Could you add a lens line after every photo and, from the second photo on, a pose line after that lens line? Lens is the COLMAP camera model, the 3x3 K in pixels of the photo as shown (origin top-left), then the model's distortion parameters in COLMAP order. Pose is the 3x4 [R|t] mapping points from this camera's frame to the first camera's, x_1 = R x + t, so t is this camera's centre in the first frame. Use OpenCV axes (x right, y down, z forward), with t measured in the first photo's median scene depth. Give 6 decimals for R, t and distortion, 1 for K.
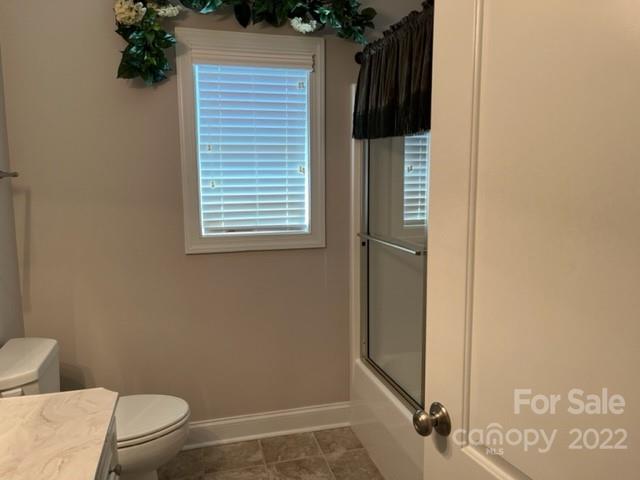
lens RADIAL K [[486.4, 0, 320.0], [0, 486.4, 240.0], [0, 0, 1]] dist [0.101762, -0.108719]
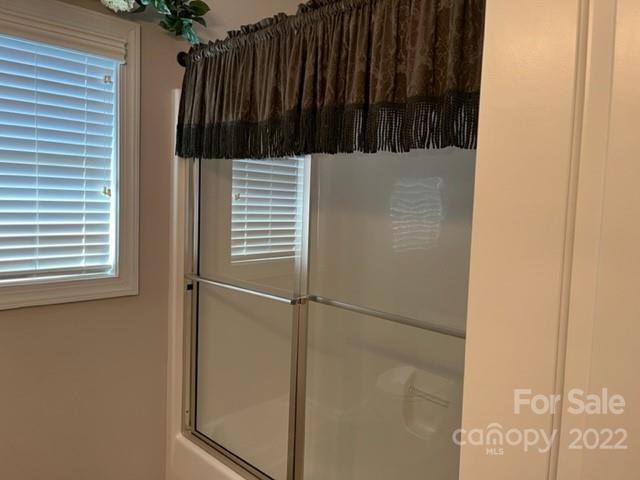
lens RADIAL K [[486.4, 0, 320.0], [0, 486.4, 240.0], [0, 0, 1]] dist [0.101762, -0.108719]
pose [[0.872250, 0.000830, 0.489059, -0.121722], [0.023429, 0.998779, -0.043482, -0.030218], [-0.488498, 0.049386, 0.871166, 0.192939]]
